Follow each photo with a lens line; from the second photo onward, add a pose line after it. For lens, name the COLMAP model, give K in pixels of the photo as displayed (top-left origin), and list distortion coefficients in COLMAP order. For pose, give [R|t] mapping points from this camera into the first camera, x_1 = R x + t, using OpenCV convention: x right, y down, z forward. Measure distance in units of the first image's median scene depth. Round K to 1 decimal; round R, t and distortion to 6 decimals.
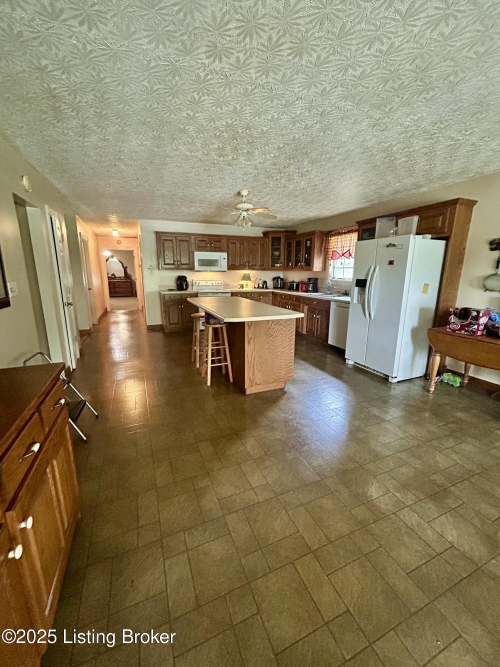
lens RADIAL K [[269.7, 0, 250.0], [0, 269.7, 333.5], [0, 0, 1]] dist [-0.002448, 0.002253]
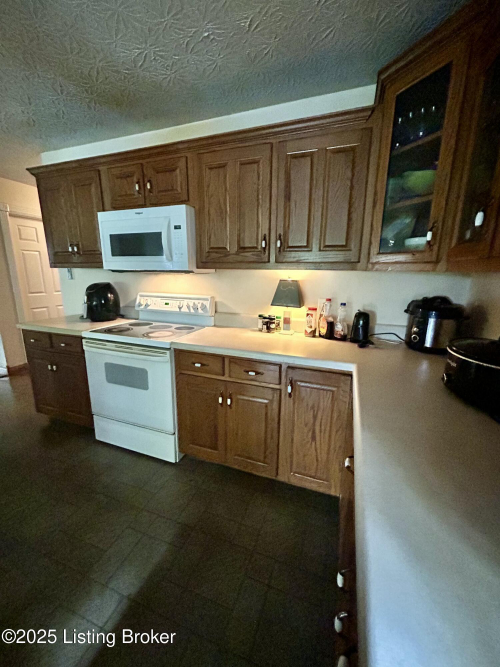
lens RADIAL K [[269.7, 0, 250.0], [0, 269.7, 333.5], [0, 0, 1]] dist [-0.002448, 0.002253]
pose [[0.735064, 0.152310, -0.660669, 0.157648], [-0.158390, 0.986054, 0.051099, -0.185353], [0.659238, 0.067082, 0.748936, 0.806826]]
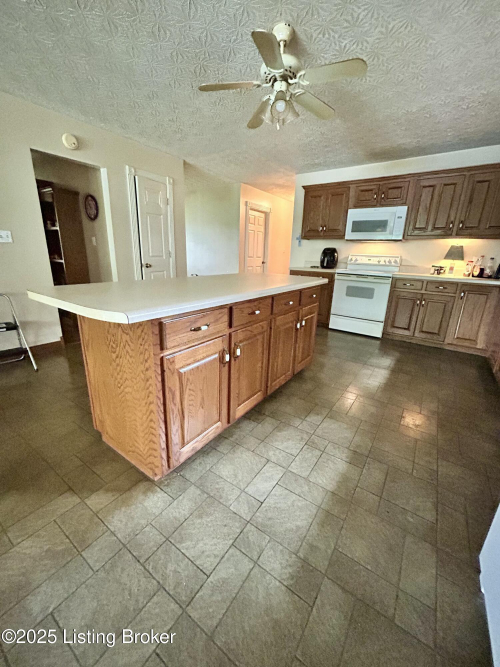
lens RADIAL K [[269.7, 0, 250.0], [0, 269.7, 333.5], [0, 0, 1]] dist [-0.002448, 0.002253]
pose [[0.520003, 0.260783, -0.813382, 0.253740], [-0.209032, 0.962151, 0.174845, -0.073398], [0.828193, 0.079103, 0.554833, 0.426005]]
